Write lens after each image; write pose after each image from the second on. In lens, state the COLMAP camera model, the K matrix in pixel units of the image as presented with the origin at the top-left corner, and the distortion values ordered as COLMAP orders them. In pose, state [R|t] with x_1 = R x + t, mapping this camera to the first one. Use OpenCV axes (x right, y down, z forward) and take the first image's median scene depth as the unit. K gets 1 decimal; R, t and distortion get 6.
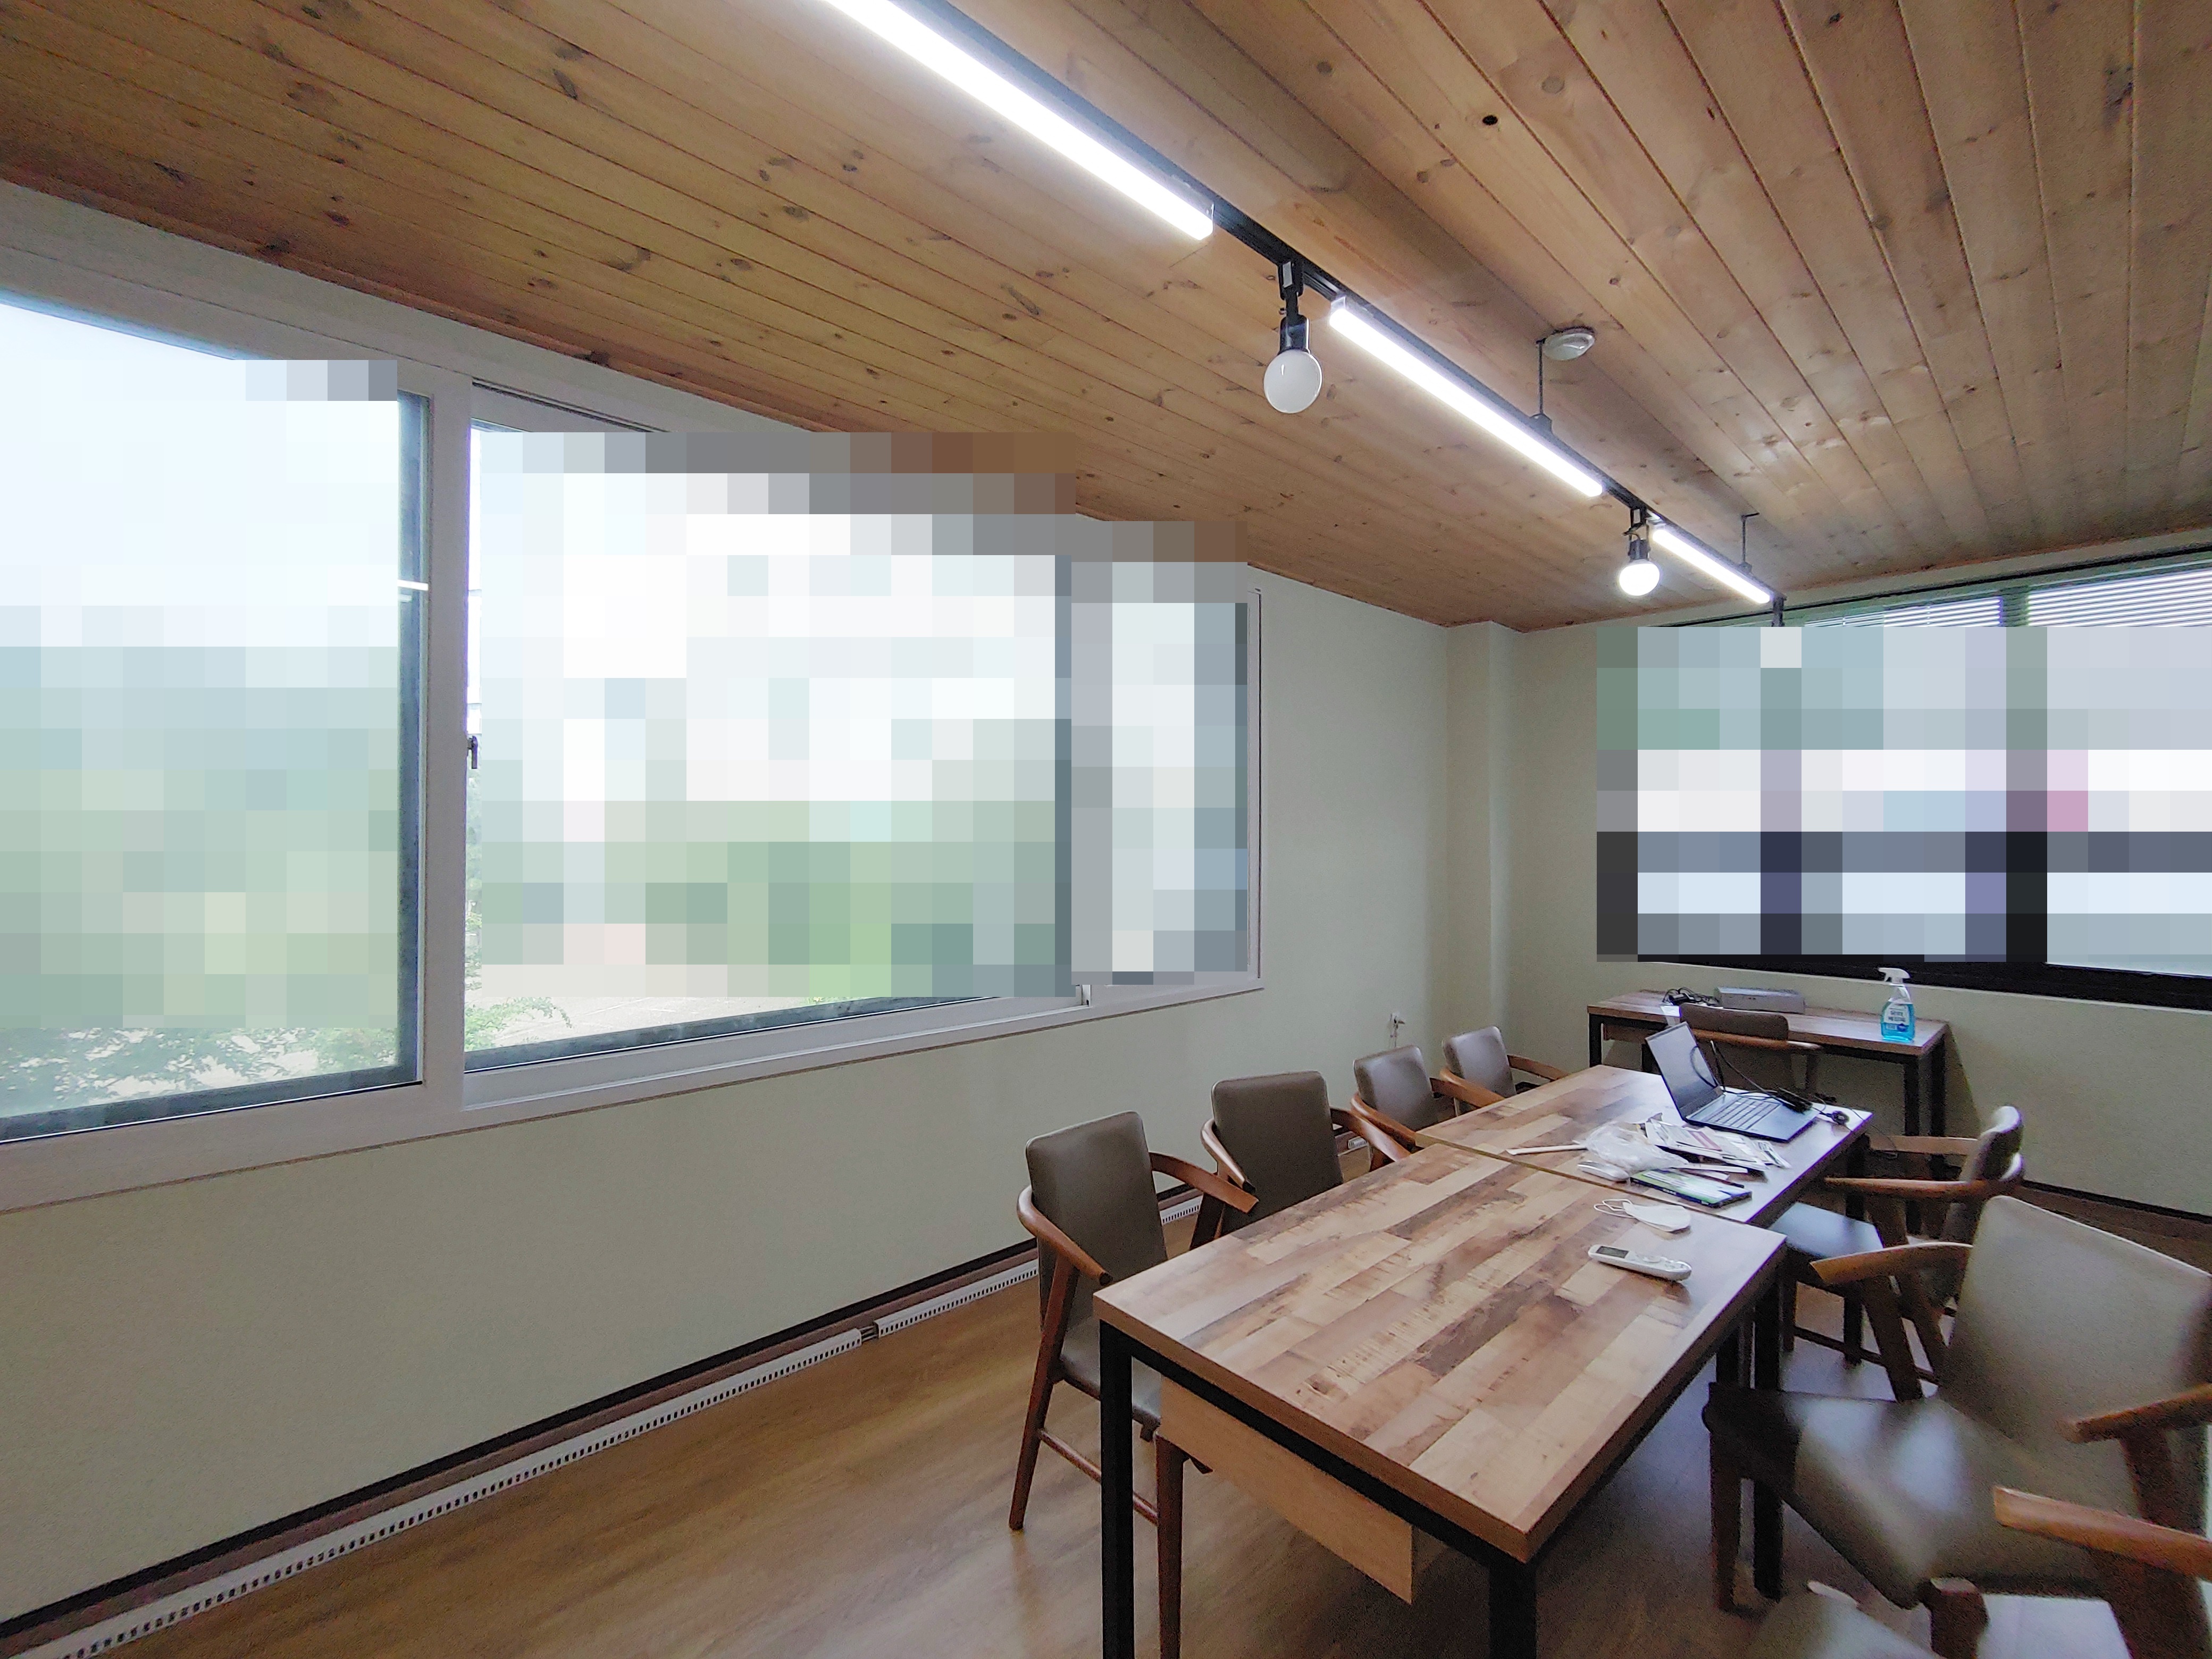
lens RADIAL K [[926.7, 0, 1106.0], [0, 926.7, 829.5], [0, 0, 1]] dist [0.001938, 0.000784]
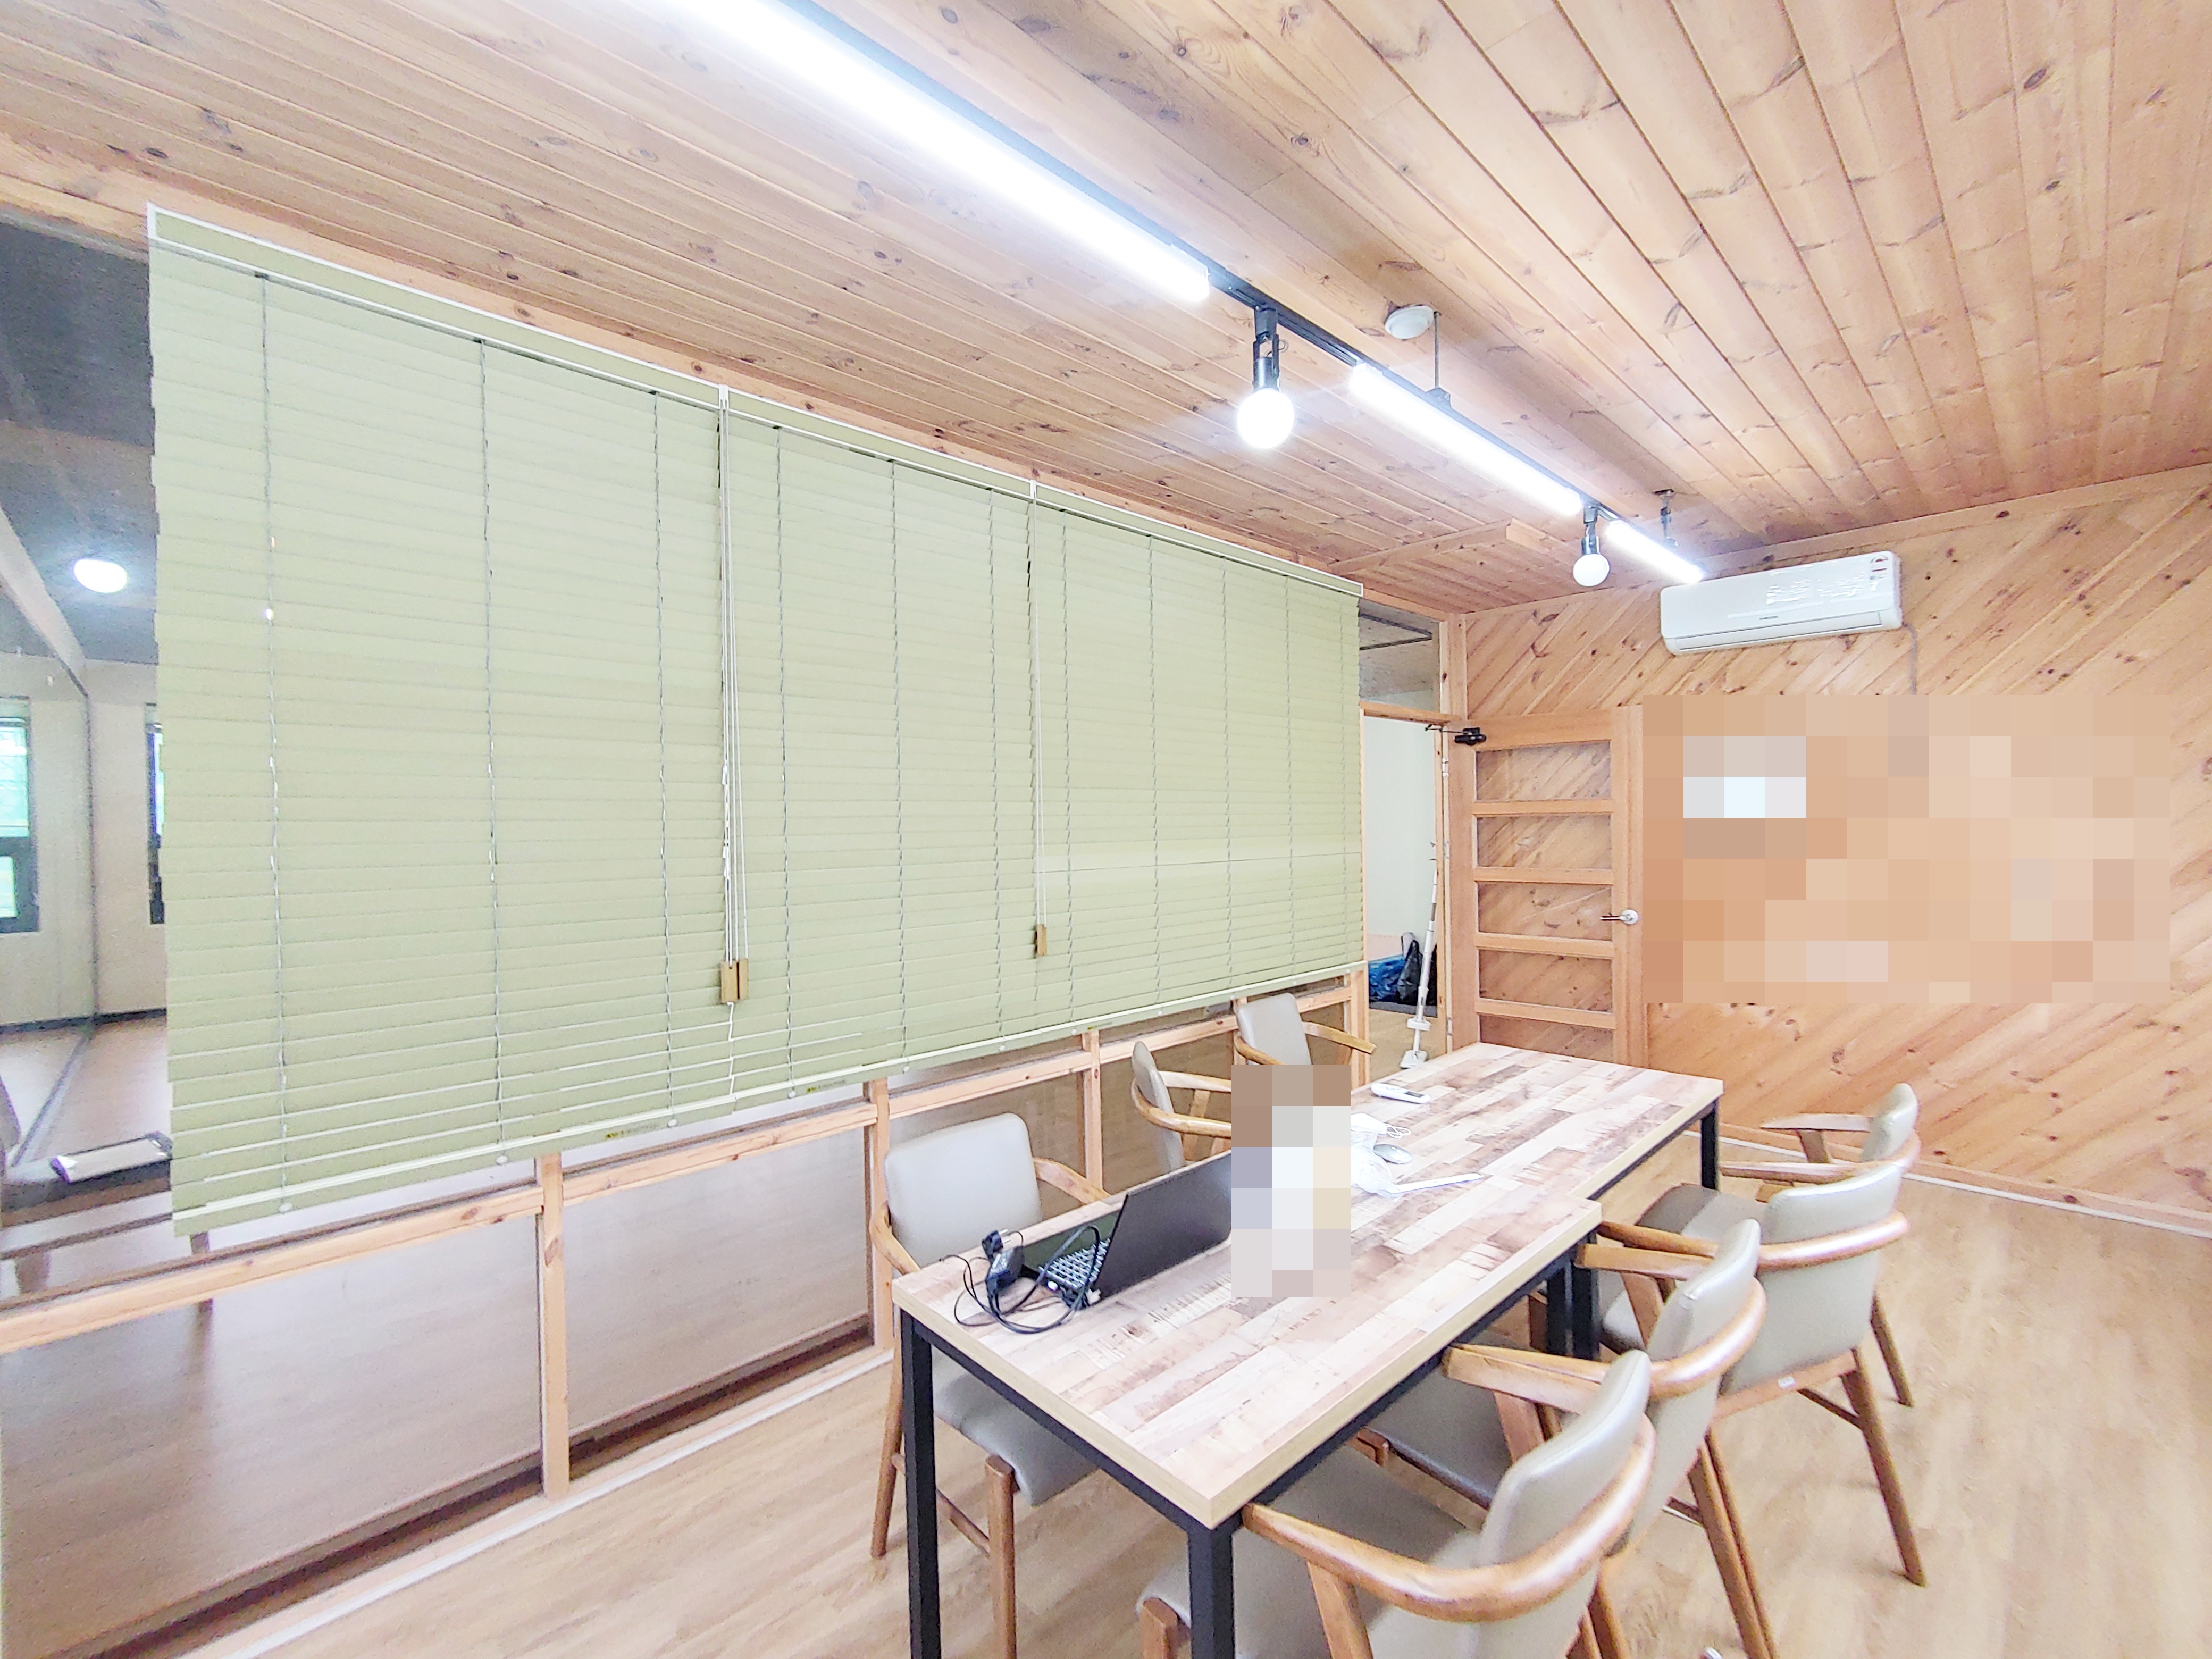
lens RADIAL K [[926.7, 0, 1106.0], [0, 926.7, 829.5], [0, 0, 1]] dist [0.001938, 0.000784]
pose [[-0.999738, 0.013081, -0.018796, 1.044794], [0.013161, 0.999905, -0.004146, 0.023504], [0.018740, -0.004392, -0.999815, 2.441897]]
